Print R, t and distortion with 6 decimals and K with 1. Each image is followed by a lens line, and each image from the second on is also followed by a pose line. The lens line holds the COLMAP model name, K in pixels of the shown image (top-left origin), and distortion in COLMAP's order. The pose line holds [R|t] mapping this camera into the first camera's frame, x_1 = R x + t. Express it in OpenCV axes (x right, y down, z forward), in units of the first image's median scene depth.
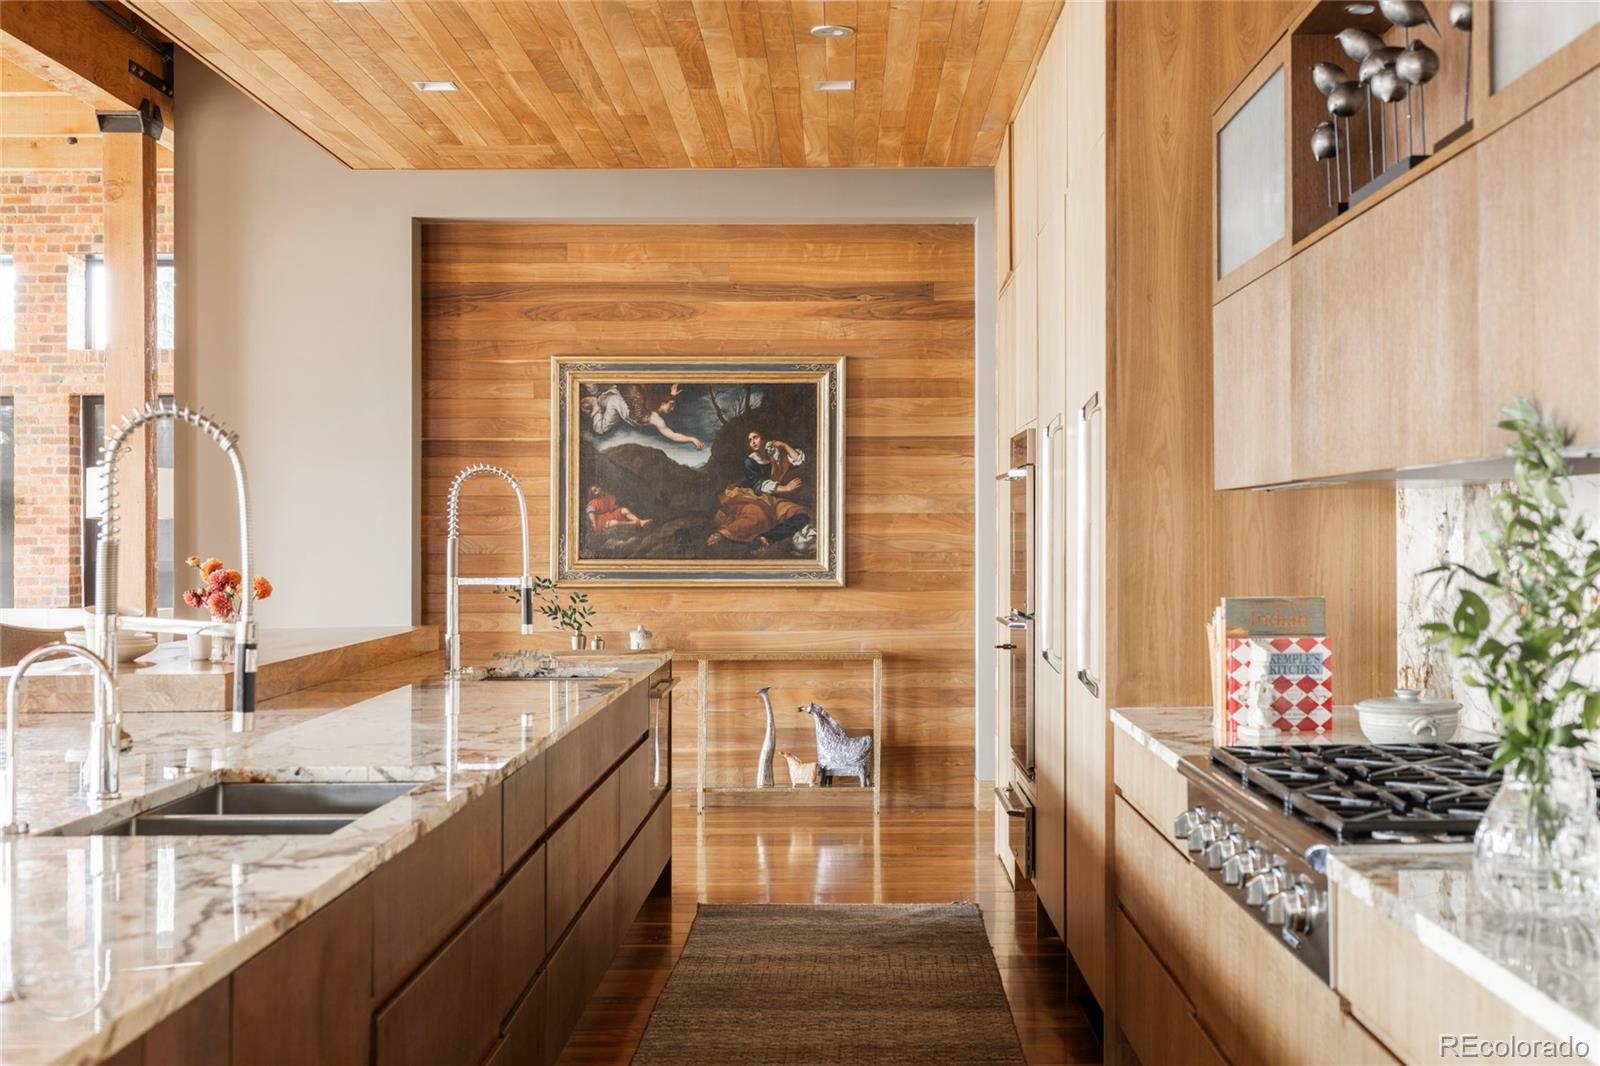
lens RADIAL K [[2048.7, 0, 801.3], [0, 2048.7, 530.3], [0, 0, 1]] dist [-0.015255, 0.000000]
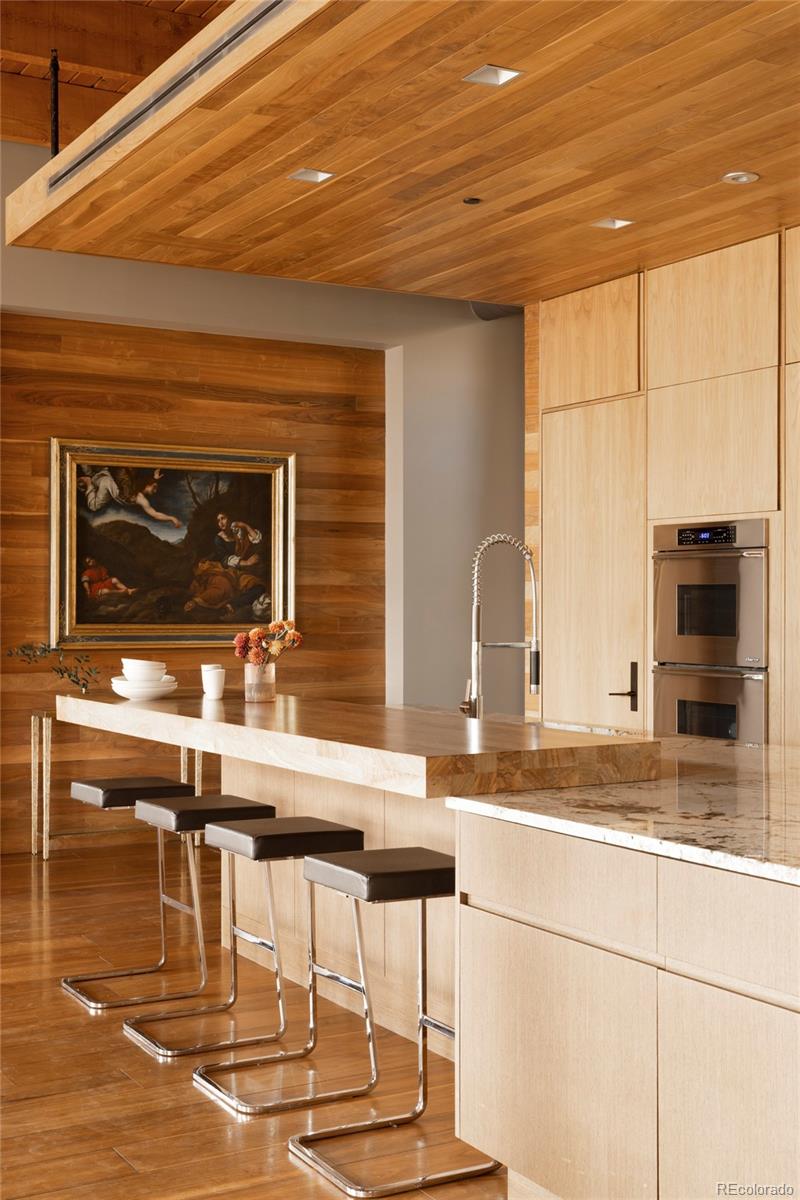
lens RADIAL K [[1520.1, 0, 399.5], [0, 1520.1, 602.3], [0, 0, 1]] dist [-0.013328, 0.000000]
pose [[0.862317, 0.003672, 0.506355, -0.370999], [-0.004311, 0.999991, 0.000089, 0.001563], [-0.506350, -0.002260, 0.862325, 0.208621]]
